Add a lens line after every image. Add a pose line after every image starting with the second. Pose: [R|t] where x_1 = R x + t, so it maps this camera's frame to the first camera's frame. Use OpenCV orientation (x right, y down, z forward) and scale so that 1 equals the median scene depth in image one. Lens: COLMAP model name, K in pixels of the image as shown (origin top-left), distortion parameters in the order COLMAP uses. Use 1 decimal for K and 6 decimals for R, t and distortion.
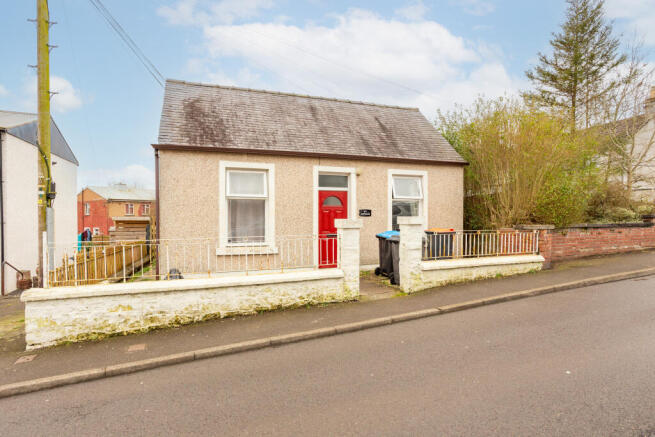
lens RADIAL K [[359.8, 0, 327.5], [0, 359.8, 218.5], [0, 0, 1]] dist [-0.038689, 0.001002]
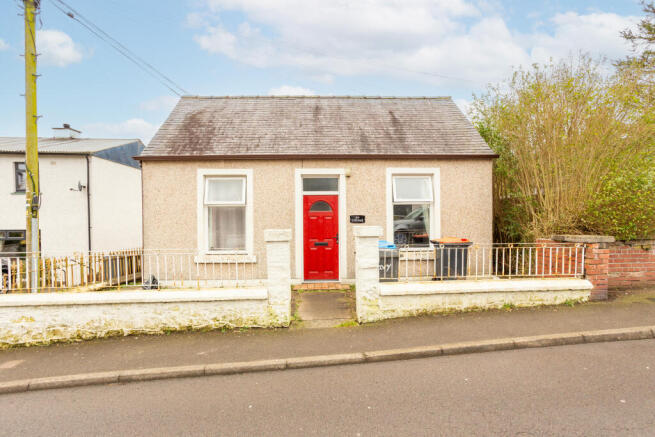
lens RADIAL K [[324.4, 0, 327.5], [0, 324.4, 218.5], [0, 0, 1]] dist [-0.048408, 0.028891]
pose [[0.948088, -0.004678, -0.317975, 0.327769], [0.004341, 0.999989, -0.001766, -0.018235], [0.317979, 0.000294, 0.948098, 0.256484]]
